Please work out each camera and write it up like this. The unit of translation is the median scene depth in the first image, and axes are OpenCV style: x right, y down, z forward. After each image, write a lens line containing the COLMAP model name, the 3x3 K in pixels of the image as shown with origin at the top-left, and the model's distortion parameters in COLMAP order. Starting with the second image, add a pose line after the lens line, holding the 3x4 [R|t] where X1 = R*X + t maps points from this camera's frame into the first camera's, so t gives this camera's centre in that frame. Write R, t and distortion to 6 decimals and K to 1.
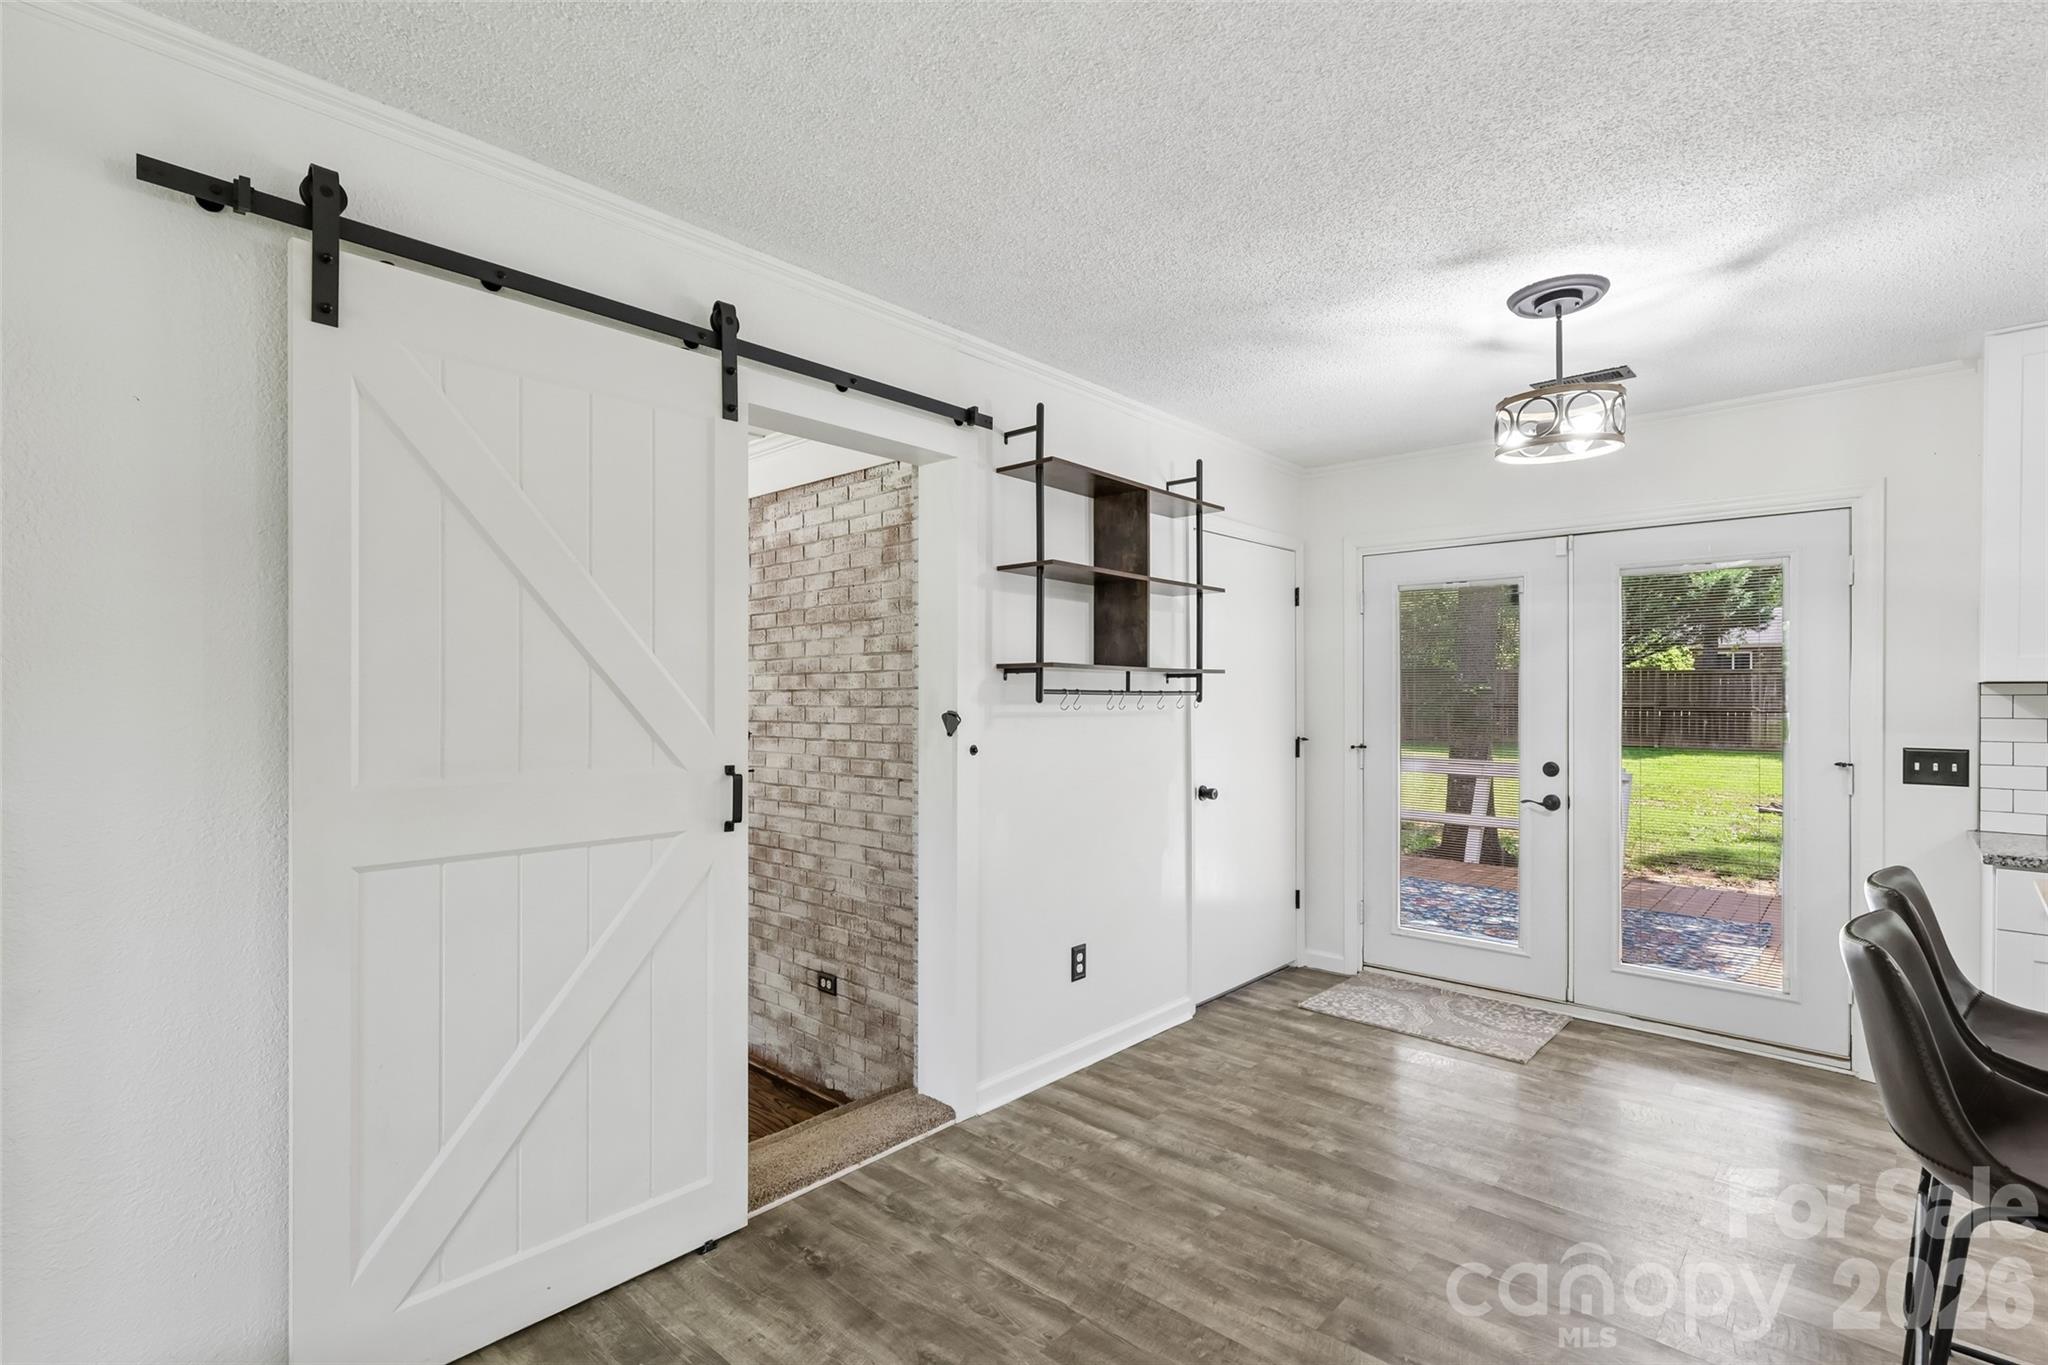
lens RADIAL K [[964.5, 0, 1028.4], [0, 964.5, 694.5], [0, 0, 1]] dist [0.004006, 0.001139]
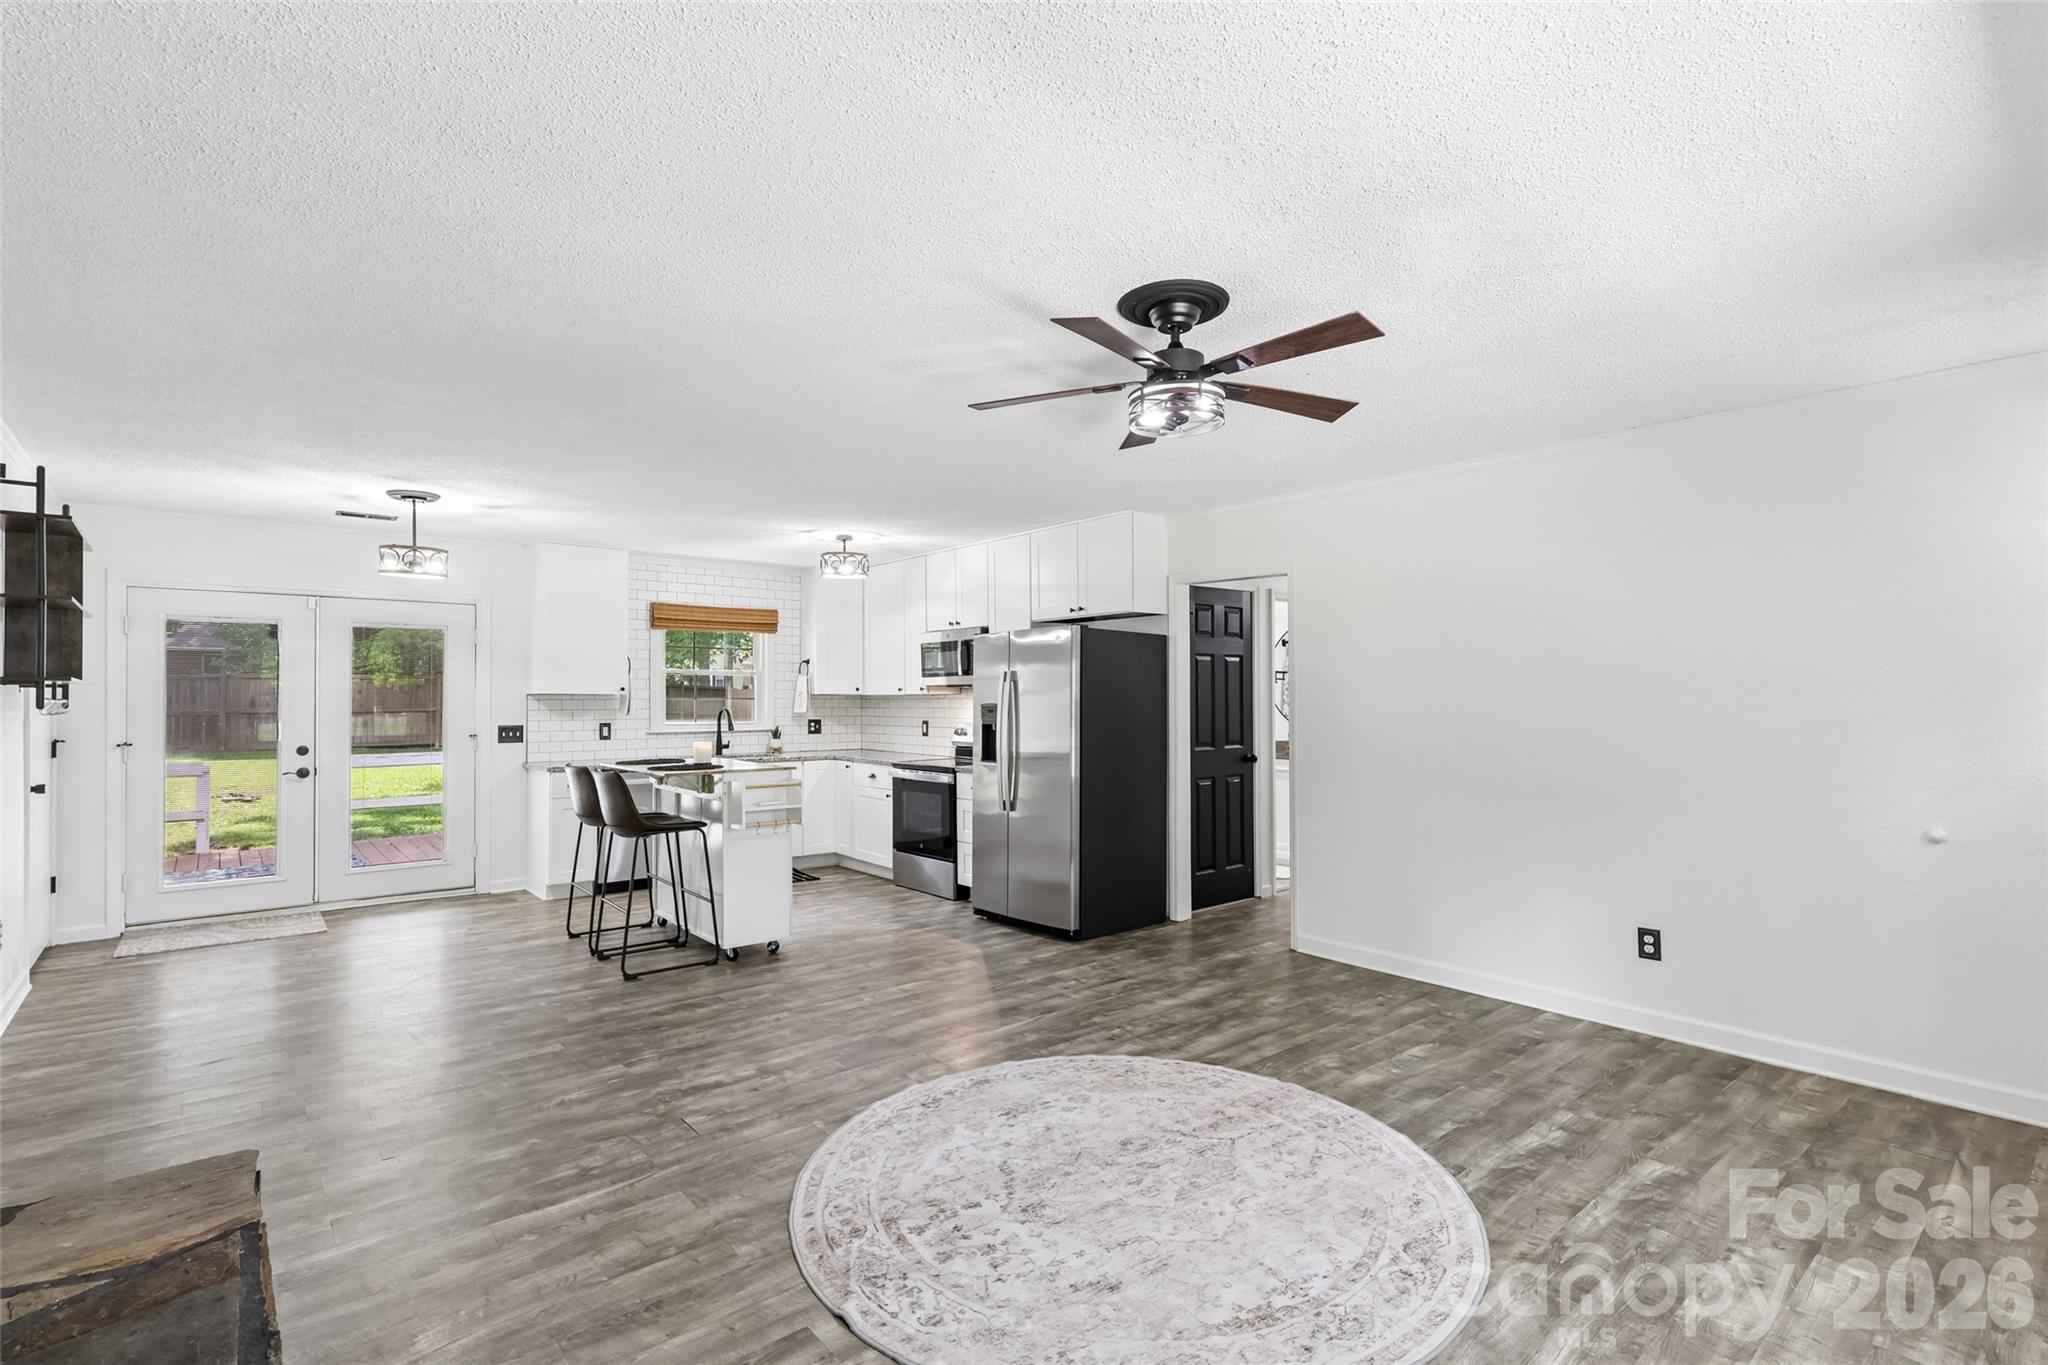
lens RADIAL K [[964.5, 0, 1021.2], [0, 964.5, 684.4], [0, 0, 1]] dist [0.004006, 0.001139]
pose [[0.139579, 0.013016, 0.990125, -0.954479], [0.003925, 0.999898, -0.013698, 0.000034], [-0.990203, 0.005798, 0.139514, -0.374681]]
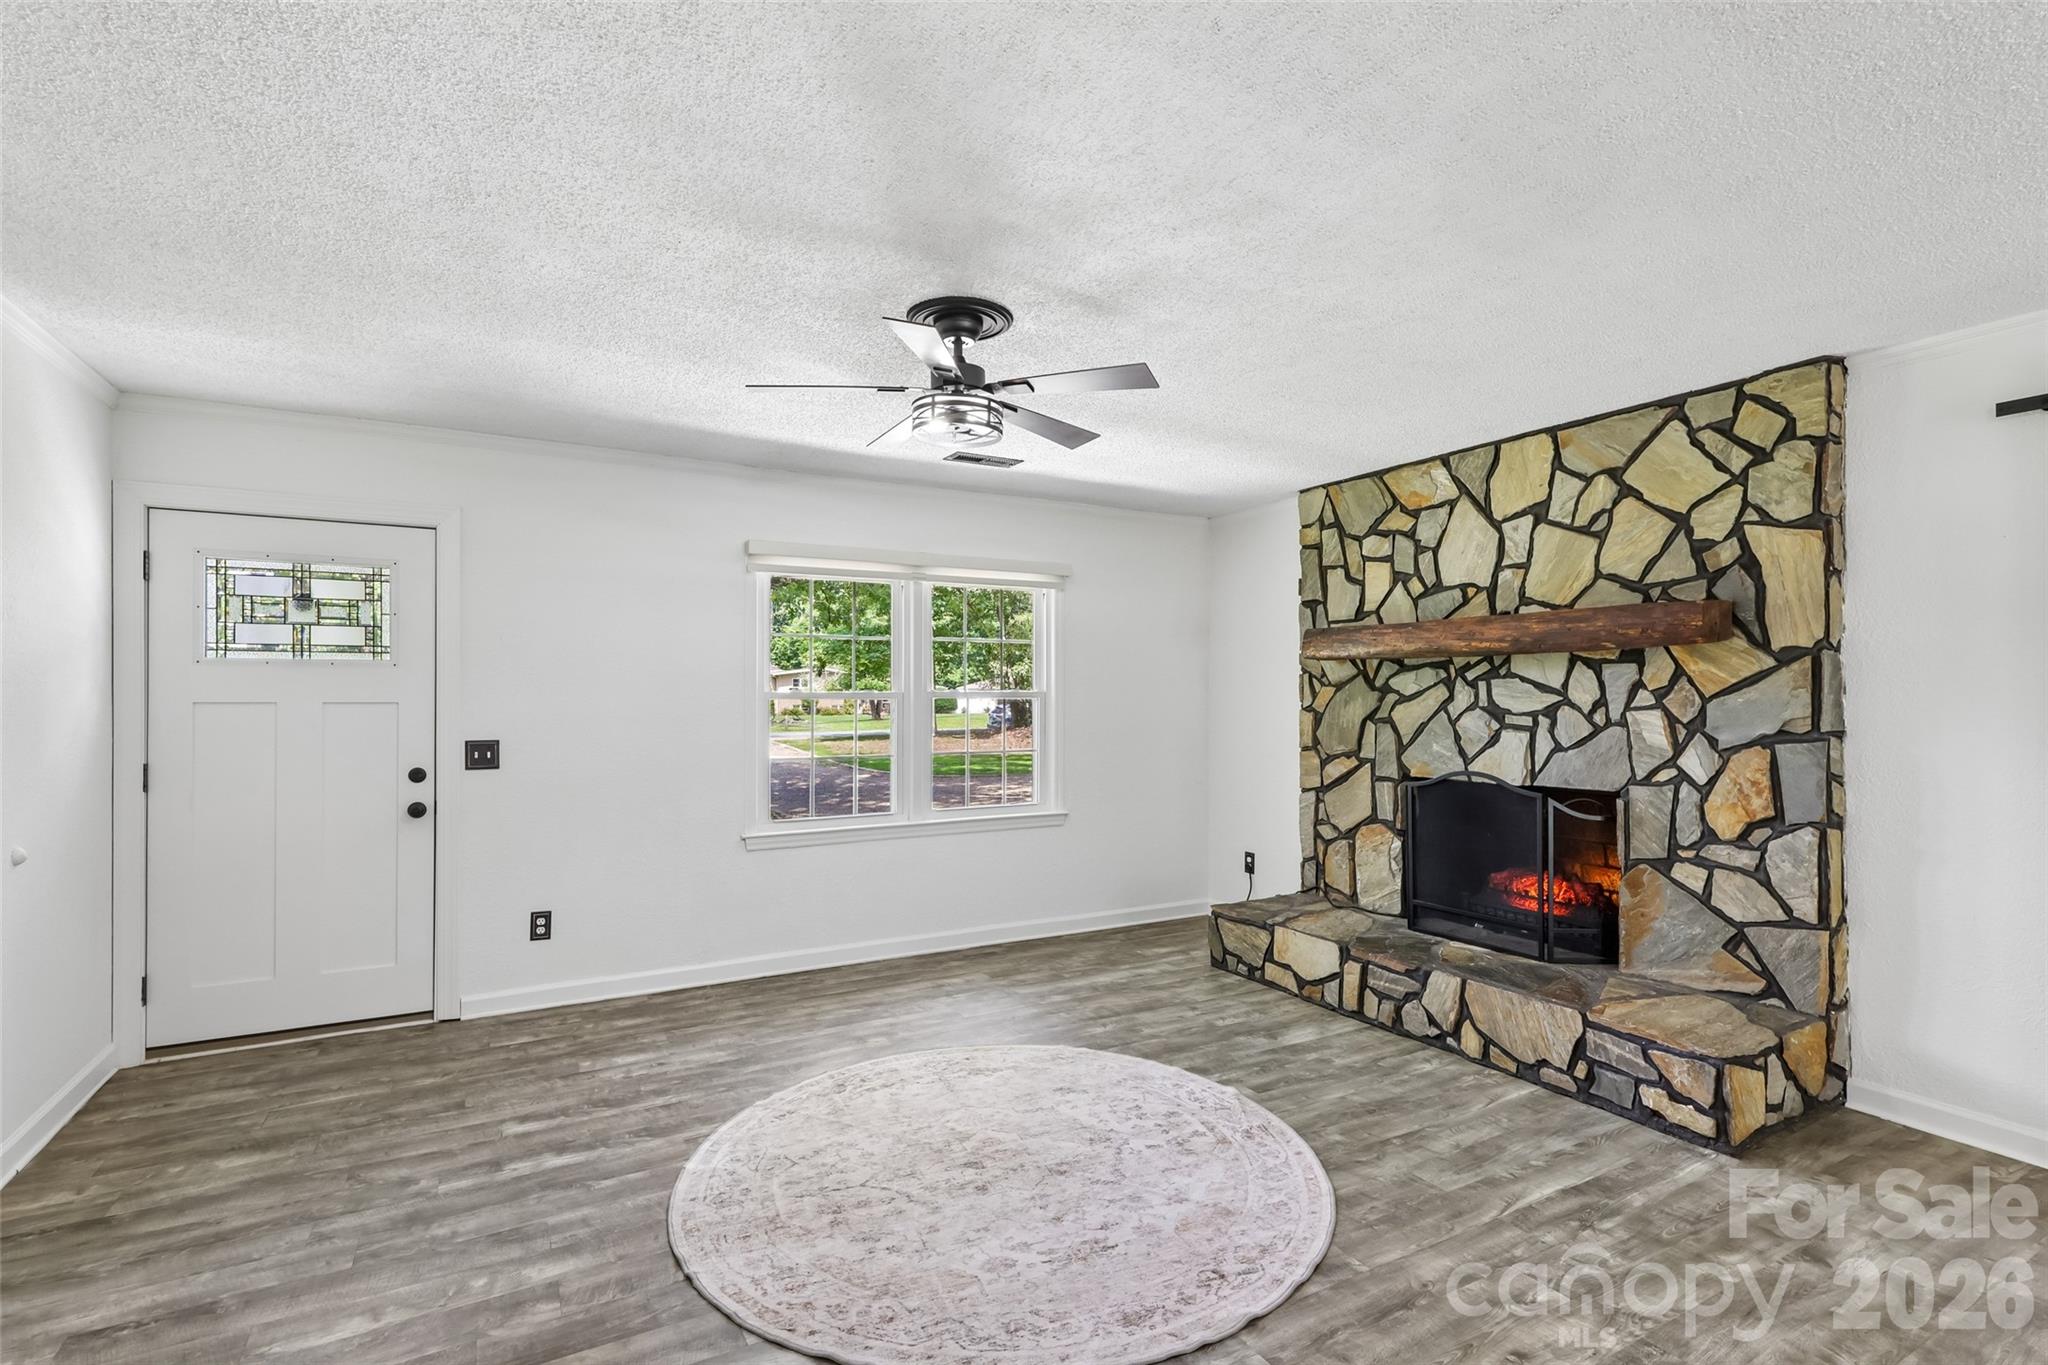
lens RADIAL K [[964.5, 0, 1030.5], [0, 964.5, 696.0], [0, 0, 1]] dist [0.004006, 0.001139]
pose [[-0.316102, -0.006555, -0.948703, 0.642151], [-0.005852, 0.999971, -0.004960, 0.003975], [0.948707, 0.003984, -0.316131, -0.063136]]
